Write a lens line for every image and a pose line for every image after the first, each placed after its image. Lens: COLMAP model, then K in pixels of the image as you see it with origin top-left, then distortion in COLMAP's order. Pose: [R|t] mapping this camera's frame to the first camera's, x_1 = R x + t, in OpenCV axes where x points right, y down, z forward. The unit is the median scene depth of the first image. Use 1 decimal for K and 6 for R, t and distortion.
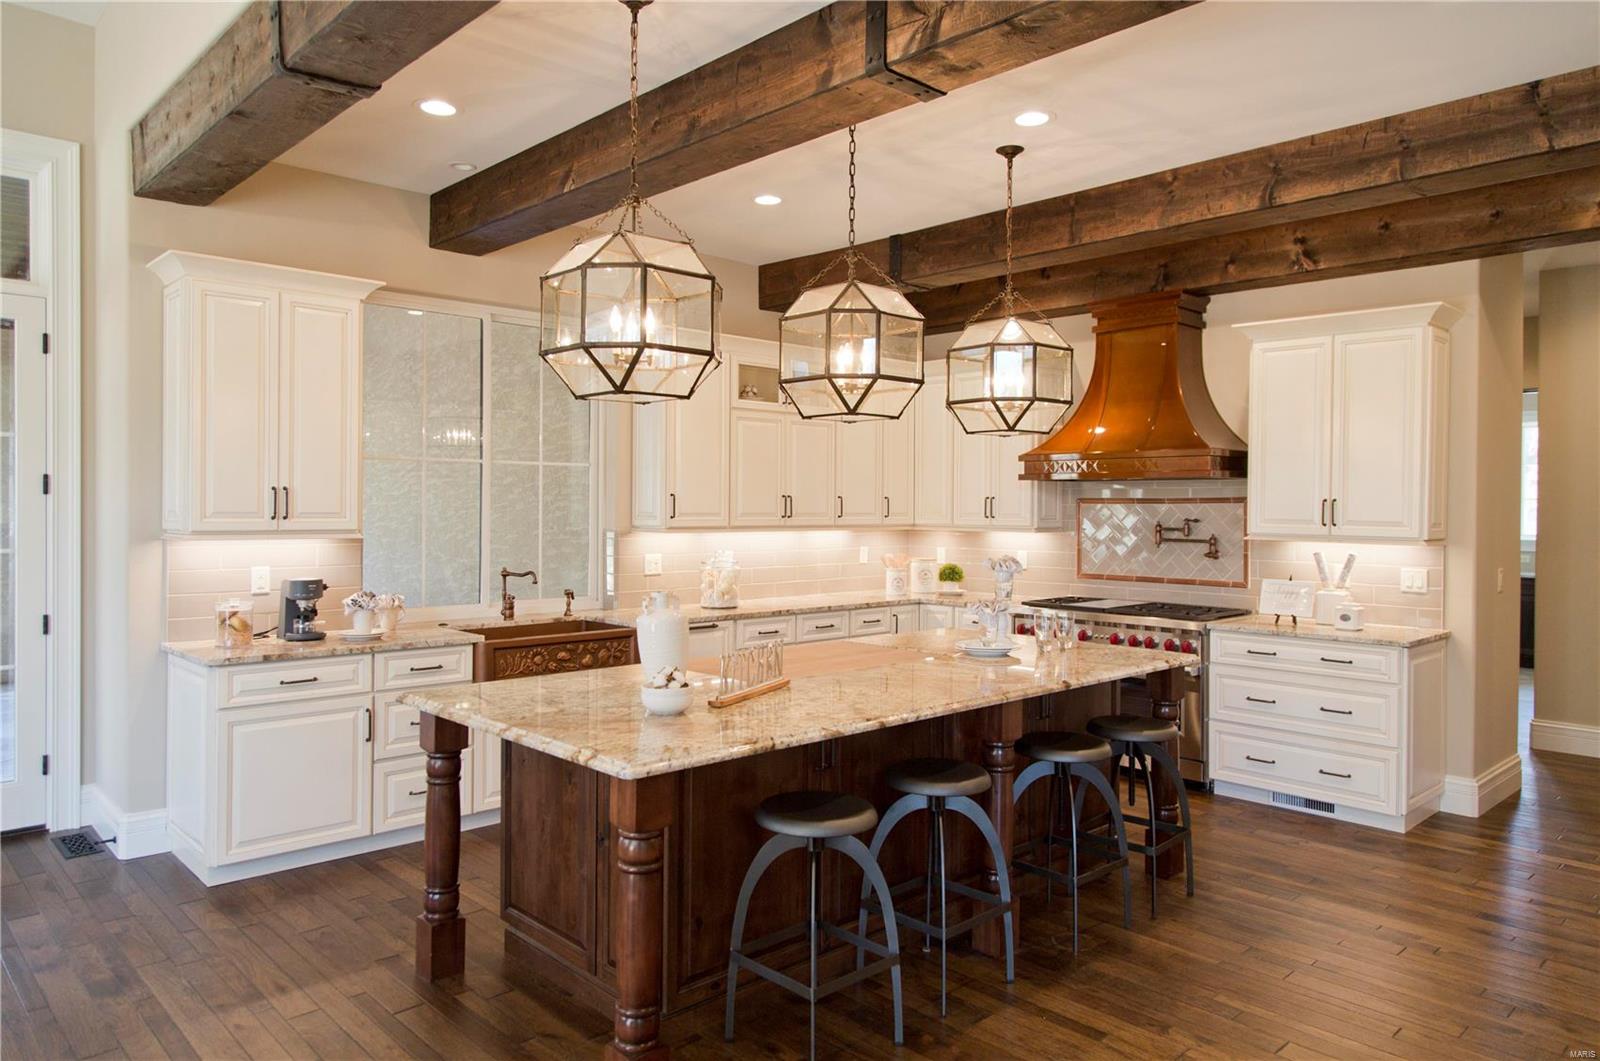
lens RADIAL K [[1053.3, 0, 798.9], [0, 1053.3, 519.6], [0, 0, 1]] dist [0.014756, -0.007599]
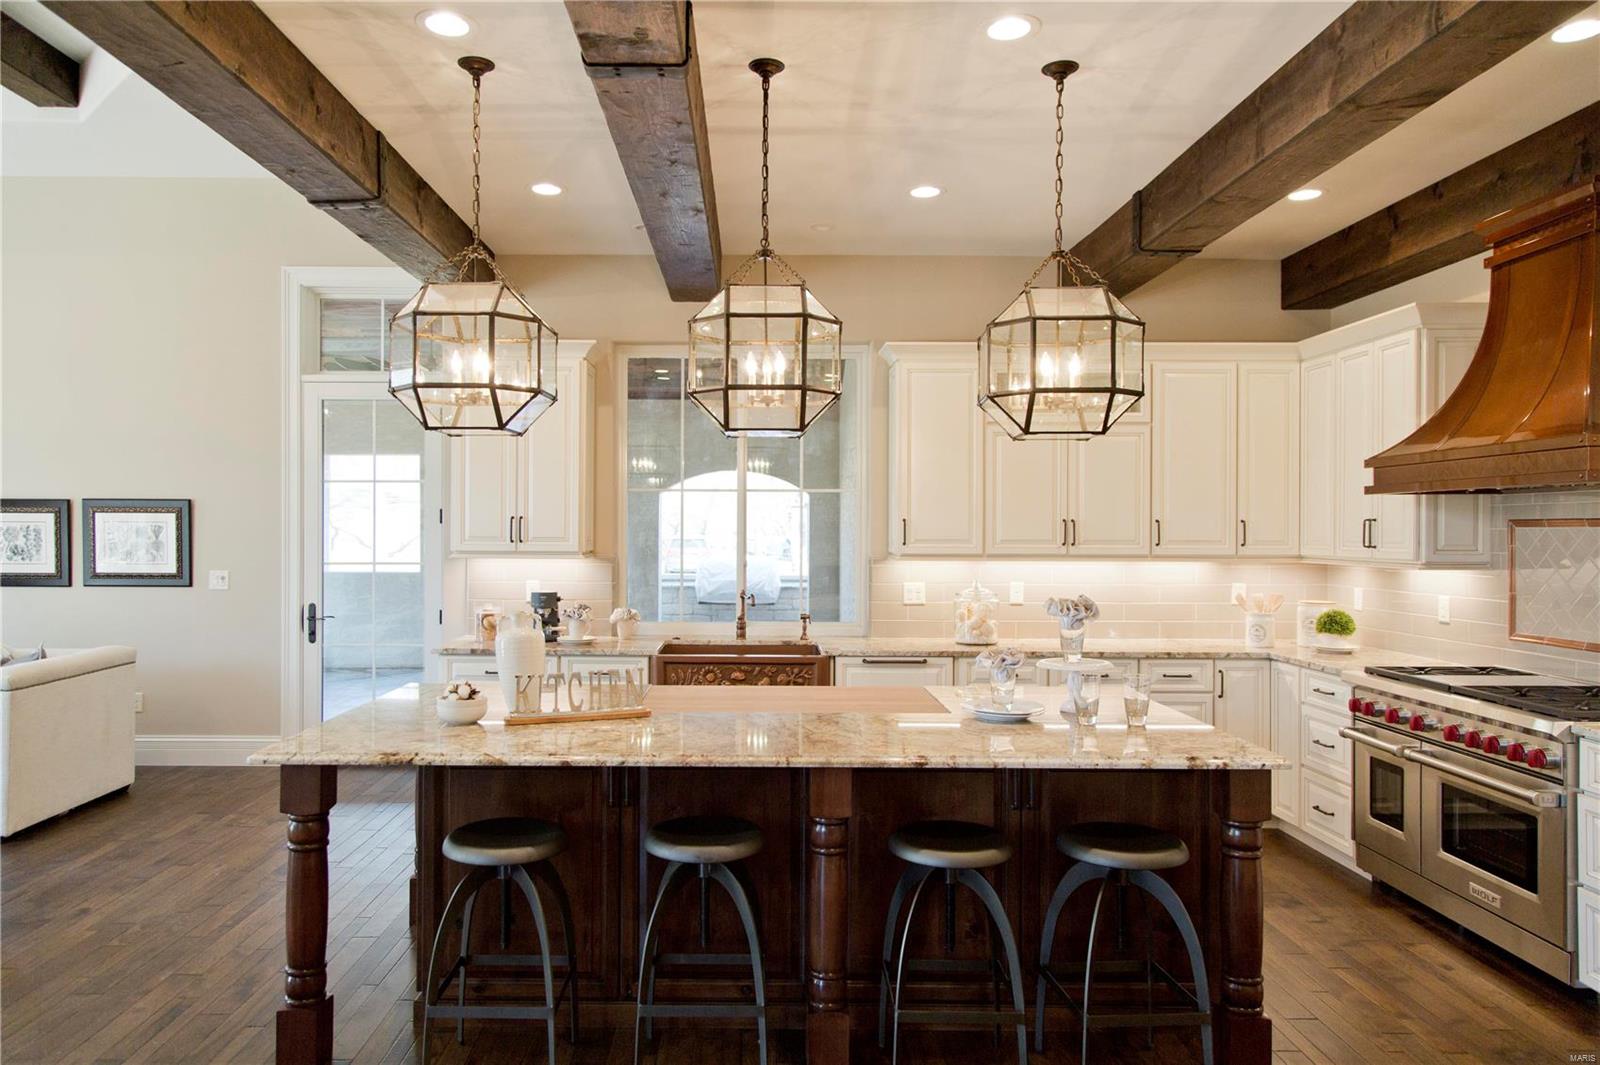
lens RADIAL K [[1053.3, 0, 755.4], [0, 1053.3, 541.9], [0, 0, 1]] dist [0.014756, -0.007599]
pose [[0.723406, 0.004679, -0.690407, 0.467664], [-0.008463, 0.999962, -0.002091, -0.000910], [0.690371, 0.007355, 0.723418, 0.238207]]
